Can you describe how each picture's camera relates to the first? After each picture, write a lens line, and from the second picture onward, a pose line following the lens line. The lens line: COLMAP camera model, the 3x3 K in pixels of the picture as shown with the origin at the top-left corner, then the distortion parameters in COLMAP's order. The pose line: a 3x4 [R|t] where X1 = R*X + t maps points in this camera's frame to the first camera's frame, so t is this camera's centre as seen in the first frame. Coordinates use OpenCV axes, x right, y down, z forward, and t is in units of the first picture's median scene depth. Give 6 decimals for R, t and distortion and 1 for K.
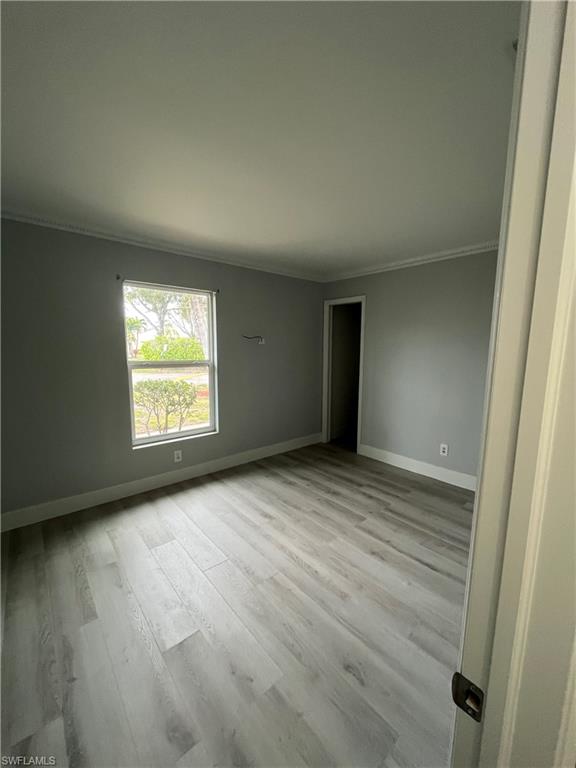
lens RADIAL K [[309.5, 0, 291.5], [0, 309.5, 387.4], [0, 0, 1]] dist [-0.004519, -0.000209]
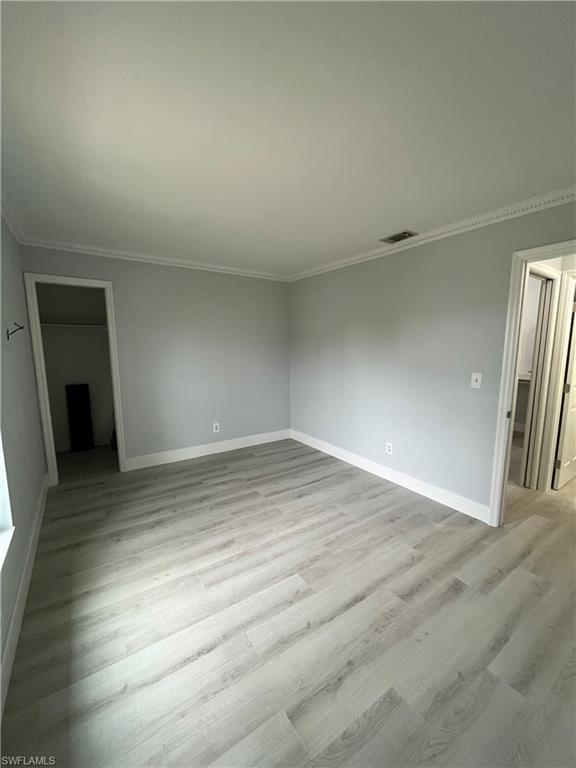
lens RADIAL K [[309.5, 0, 292.2], [0, 309.5, 385.9], [0, 0, 1]] dist [-0.004519, -0.000209]
pose [[0.115392, -0.138344, 0.983639, -0.802841], [0.128813, 0.983976, 0.123280, -0.089472], [-0.984932, 0.112480, 0.131363, 0.639730]]
